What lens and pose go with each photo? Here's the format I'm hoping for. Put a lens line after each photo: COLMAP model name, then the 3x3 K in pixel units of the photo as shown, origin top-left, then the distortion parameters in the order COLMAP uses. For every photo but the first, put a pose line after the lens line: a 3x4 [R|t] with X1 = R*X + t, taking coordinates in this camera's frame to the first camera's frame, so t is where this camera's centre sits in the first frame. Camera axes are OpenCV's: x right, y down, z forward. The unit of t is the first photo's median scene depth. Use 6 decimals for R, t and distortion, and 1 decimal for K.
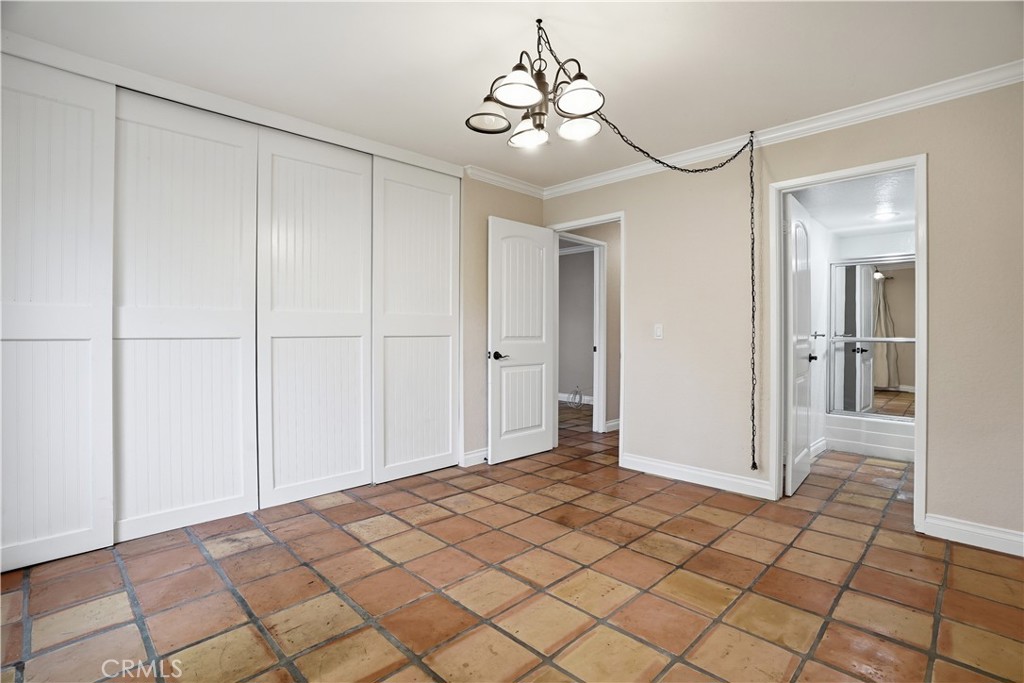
lens RADIAL K [[486.5, 0, 517.5], [0, 486.5, 333.9], [0, 0, 1]] dist [-0.052735, 0.013790]
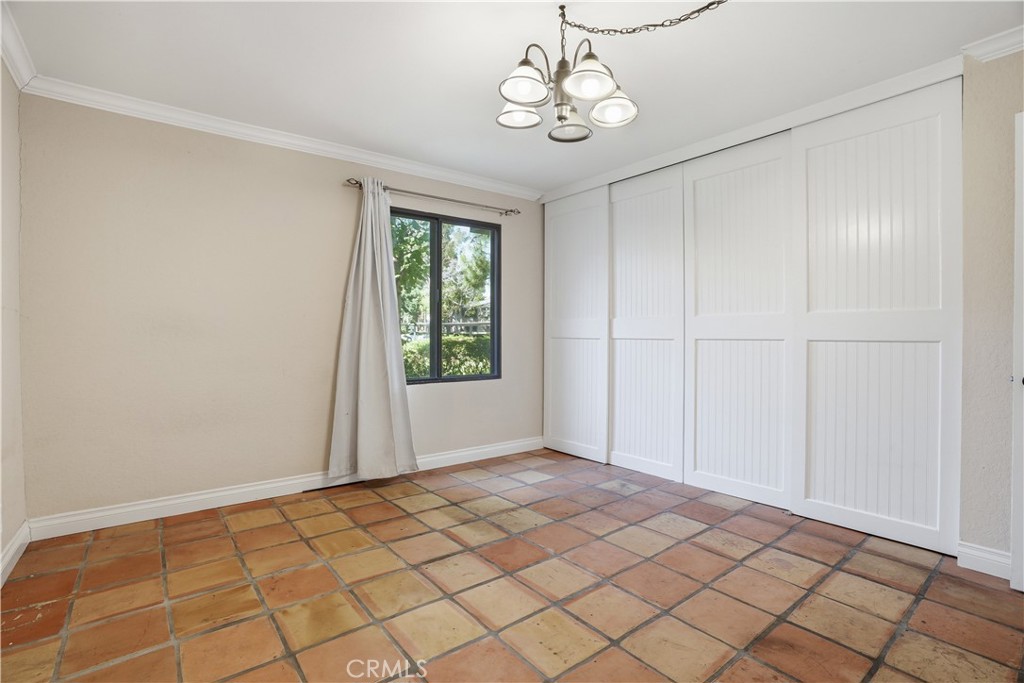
lens RADIAL K [[486.5, 0, 514.9], [0, 486.5, 340.2], [0, 0, 1]] dist [-0.052735, 0.013790]
pose [[-0.121364, 0.011798, -0.992538, 0.760878], [-0.006451, 0.999899, 0.012674, -0.002203], [0.992587, 0.007941, -0.121276, 0.783261]]
